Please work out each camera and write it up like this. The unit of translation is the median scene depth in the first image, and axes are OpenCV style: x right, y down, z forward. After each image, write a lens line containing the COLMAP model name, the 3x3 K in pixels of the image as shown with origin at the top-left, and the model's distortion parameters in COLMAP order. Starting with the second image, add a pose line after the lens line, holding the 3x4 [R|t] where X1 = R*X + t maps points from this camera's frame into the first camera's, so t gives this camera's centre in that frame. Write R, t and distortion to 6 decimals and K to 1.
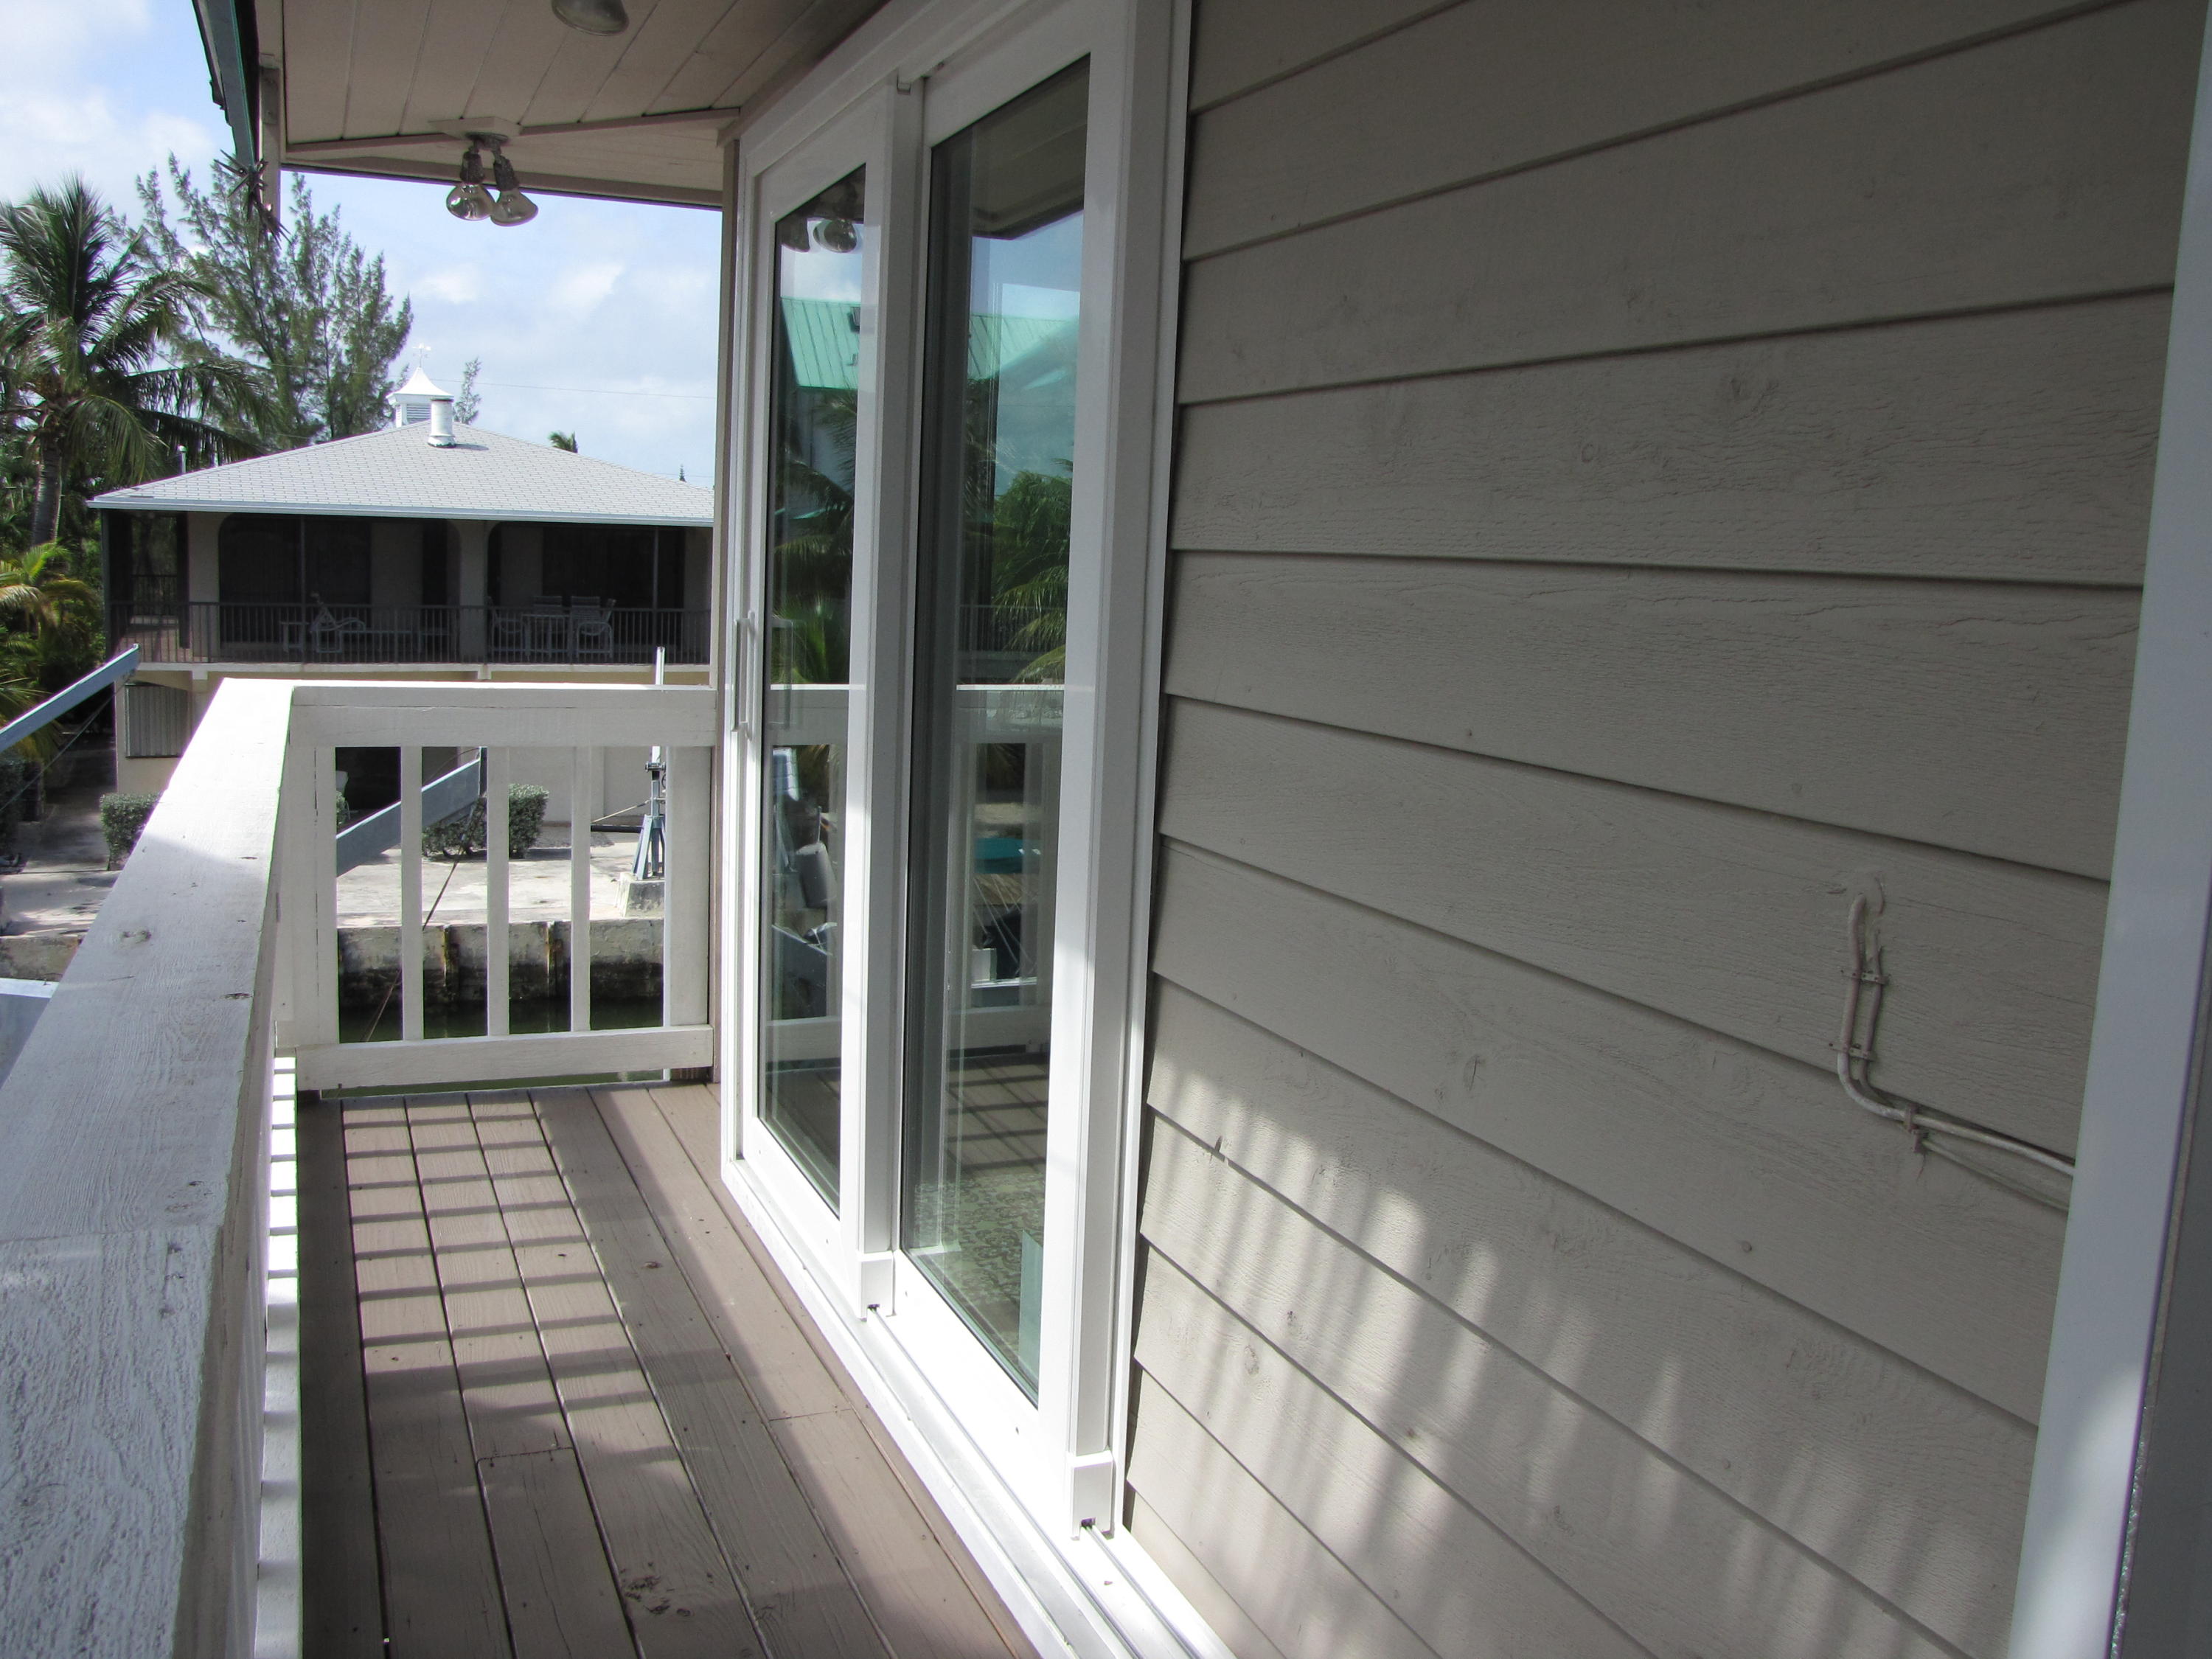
lens RADIAL K [[1848.3, 0, 1134.4], [0, 1848.3, 830.2], [0, 0, 1]] dist [-0.184722, 0.166761]
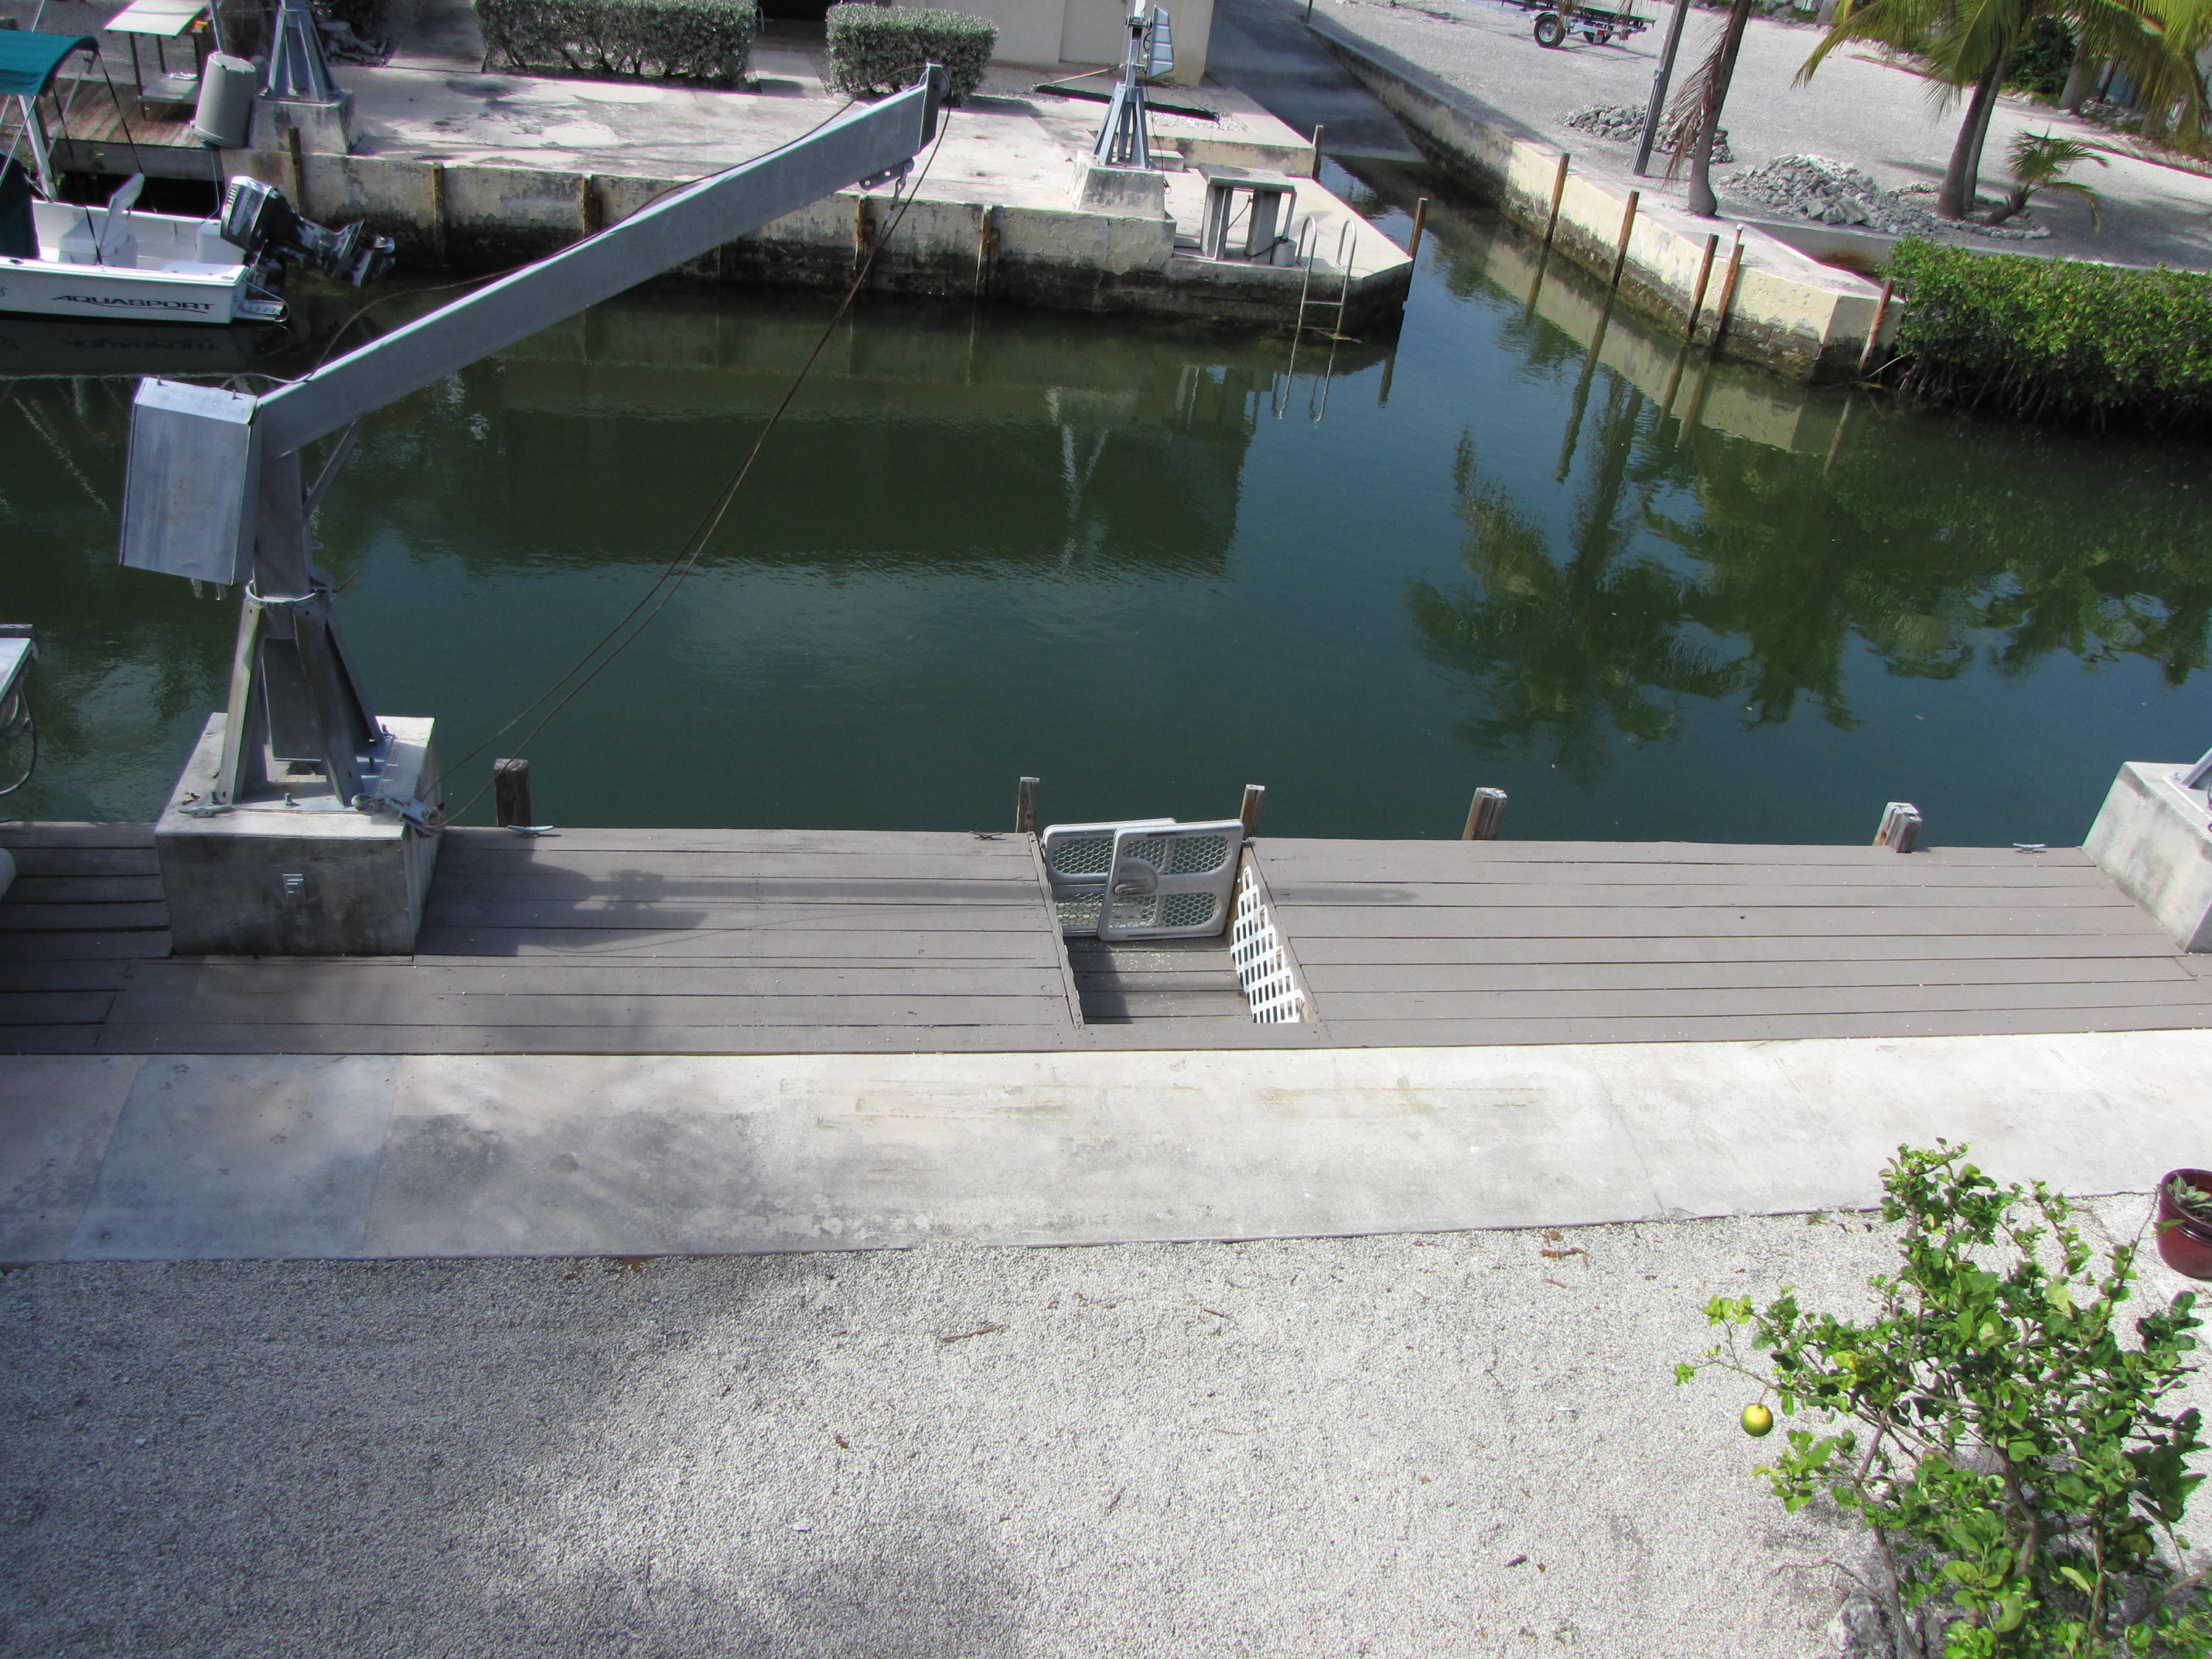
lens RADIAL K [[1848.3, 0, 1134.4], [0, 1848.3, 830.2], [0, 0, 1]] dist [-0.184722, 0.166761]
pose [[0.964122, 0.206600, -0.166689, -0.064353], [-0.123796, 0.905387, 0.406138, -0.032859], [0.234826, -0.370932, 0.898480, 0.180368]]
